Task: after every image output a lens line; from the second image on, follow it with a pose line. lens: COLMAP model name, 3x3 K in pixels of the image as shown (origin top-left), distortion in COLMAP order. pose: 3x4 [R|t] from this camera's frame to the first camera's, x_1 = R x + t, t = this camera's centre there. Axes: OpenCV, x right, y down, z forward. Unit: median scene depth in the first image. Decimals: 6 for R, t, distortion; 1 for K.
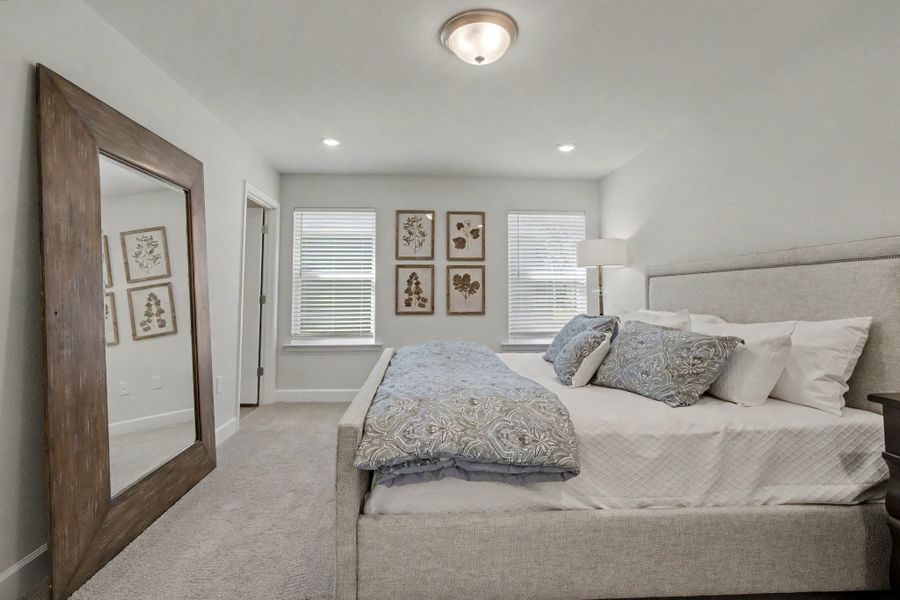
lens RADIAL K [[421.1, 0, 448.0], [0, 421.1, 265.4], [0, 0, 1]] dist [-0.003332, -0.000237]
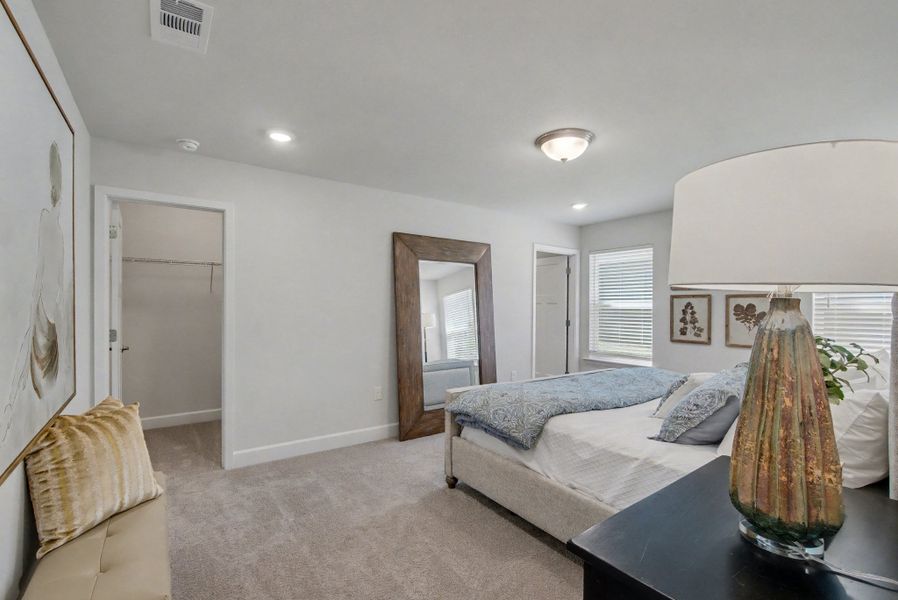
lens RADIAL K [[404.9, 0, 446.5], [0, 404.9, 300.9], [0, 0, 1]] dist [-0.009713, 0.000341]
pose [[0.528647, -0.005931, -0.848821, 0.443485], [0.046745, 0.998662, 0.022134, -0.036354], [0.847553, -0.051379, 0.528217, -0.020418]]
